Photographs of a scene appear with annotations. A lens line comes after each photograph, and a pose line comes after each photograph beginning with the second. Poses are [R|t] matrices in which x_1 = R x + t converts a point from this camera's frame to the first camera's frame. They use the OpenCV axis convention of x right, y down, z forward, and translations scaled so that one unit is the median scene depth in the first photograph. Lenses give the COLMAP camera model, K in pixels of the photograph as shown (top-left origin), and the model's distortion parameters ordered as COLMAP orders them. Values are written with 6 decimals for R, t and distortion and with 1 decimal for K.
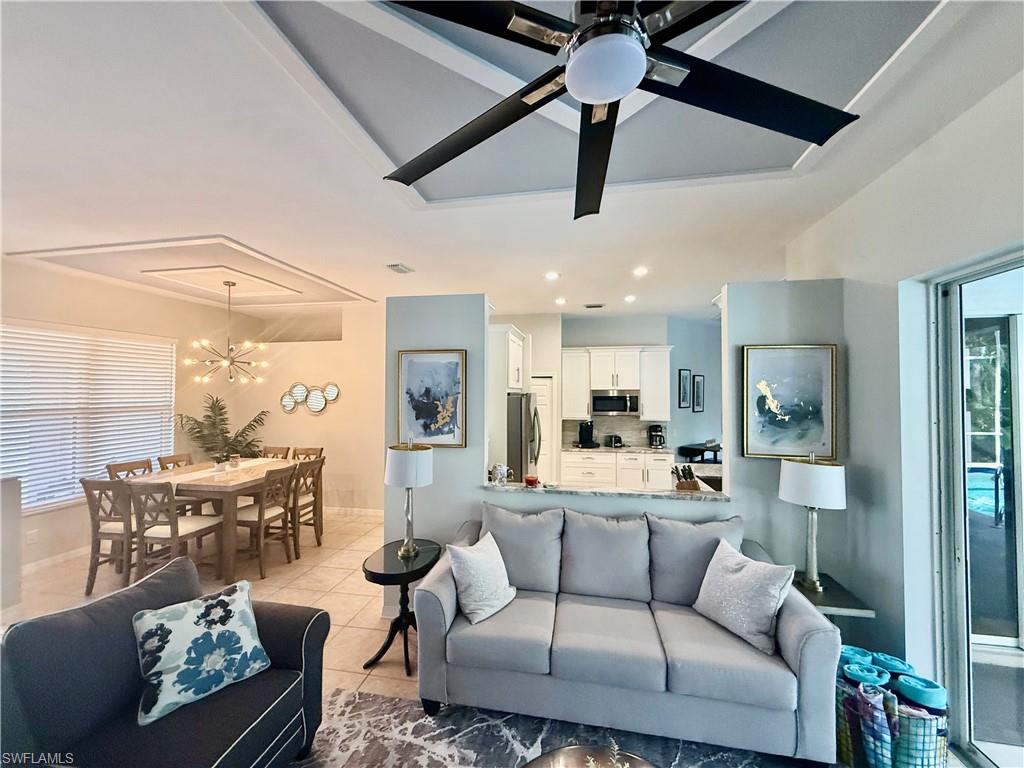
lens RADIAL K [[408.4, 0, 509.8], [0, 408.4, 384.8], [0, 0, 1]] dist [-0.000009, 0.000175]
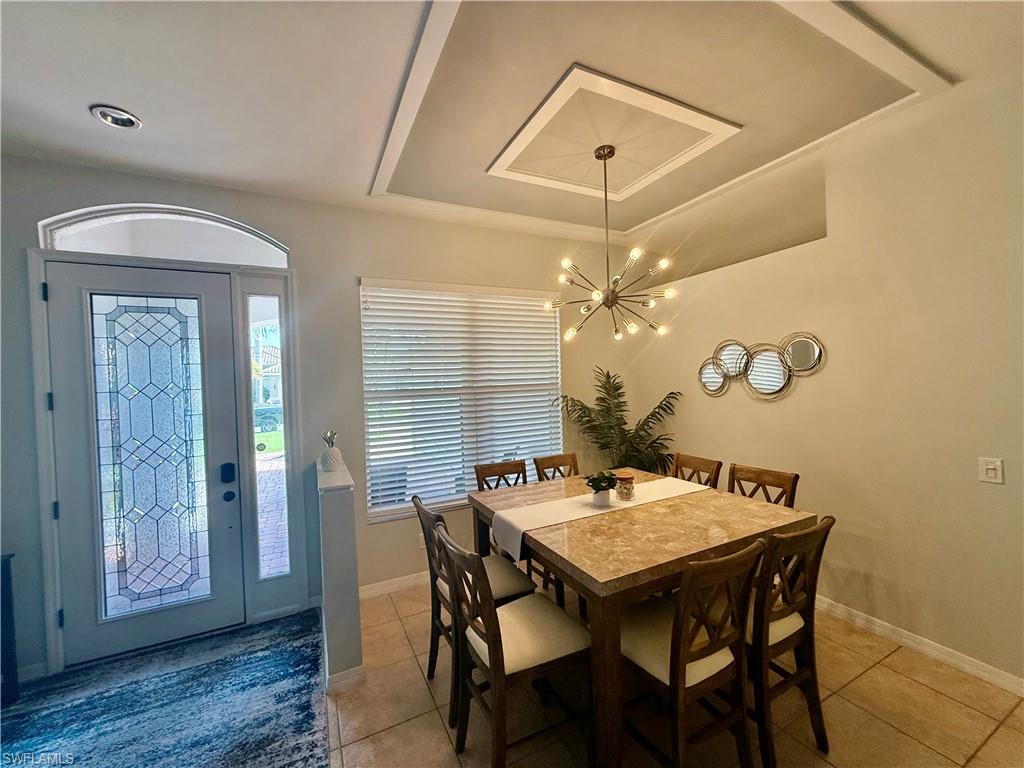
lens RADIAL K [[408.4, 0, 509.8], [0, 408.4, 384.8], [0, 0, 1]] dist [-0.000009, 0.000175]
pose [[0.604308, -0.011030, -0.796675, -0.420253], [0.046535, 0.998686, 0.021471, 0.046169], [0.795391, -0.050049, 0.604027, 0.697878]]
